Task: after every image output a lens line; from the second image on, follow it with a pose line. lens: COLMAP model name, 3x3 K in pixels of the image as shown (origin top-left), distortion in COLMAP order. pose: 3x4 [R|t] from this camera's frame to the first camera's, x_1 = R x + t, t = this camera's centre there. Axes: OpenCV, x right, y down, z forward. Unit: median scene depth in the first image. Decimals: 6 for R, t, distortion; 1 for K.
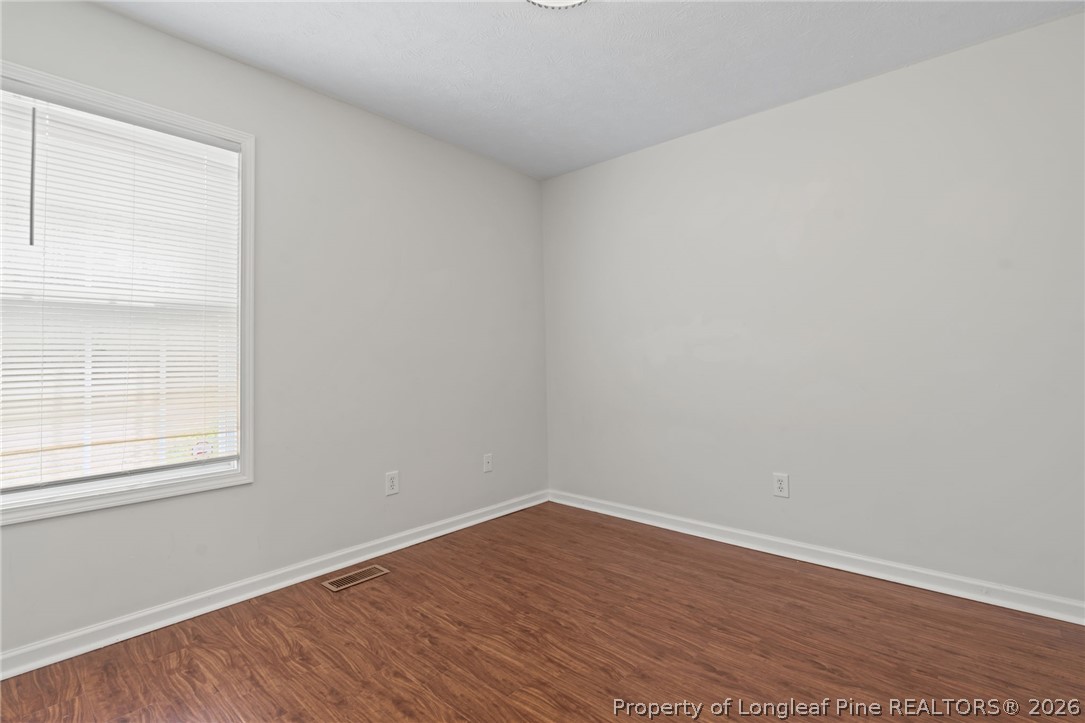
lens RADIAL K [[473.3, 0, 533.8], [0, 473.3, 359.2], [0, 0, 1]] dist [-0.003778, 0.000250]
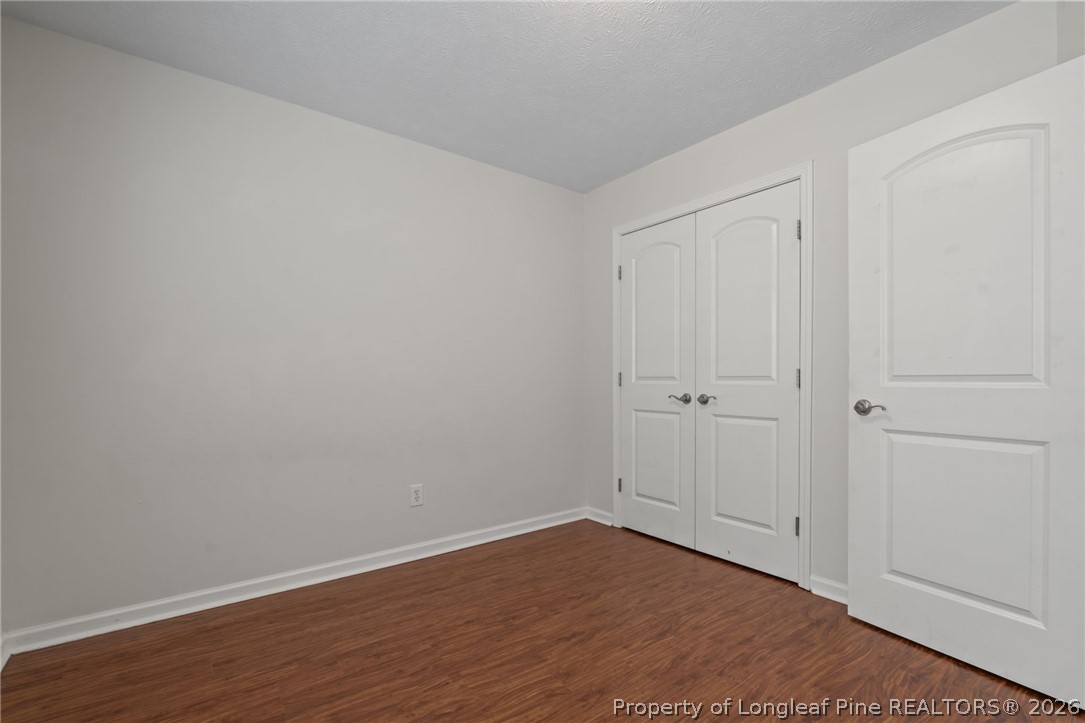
lens RADIAL K [[473.3, 0, 535.9], [0, 473.3, 371.2], [0, 0, 1]] dist [-0.003778, 0.000250]
pose [[0.231471, 0.023227, 0.972565, -0.607958], [-0.002452, 0.999726, -0.023292, 0.003442], [-0.972839, 0.003007, 0.231464, 0.585666]]
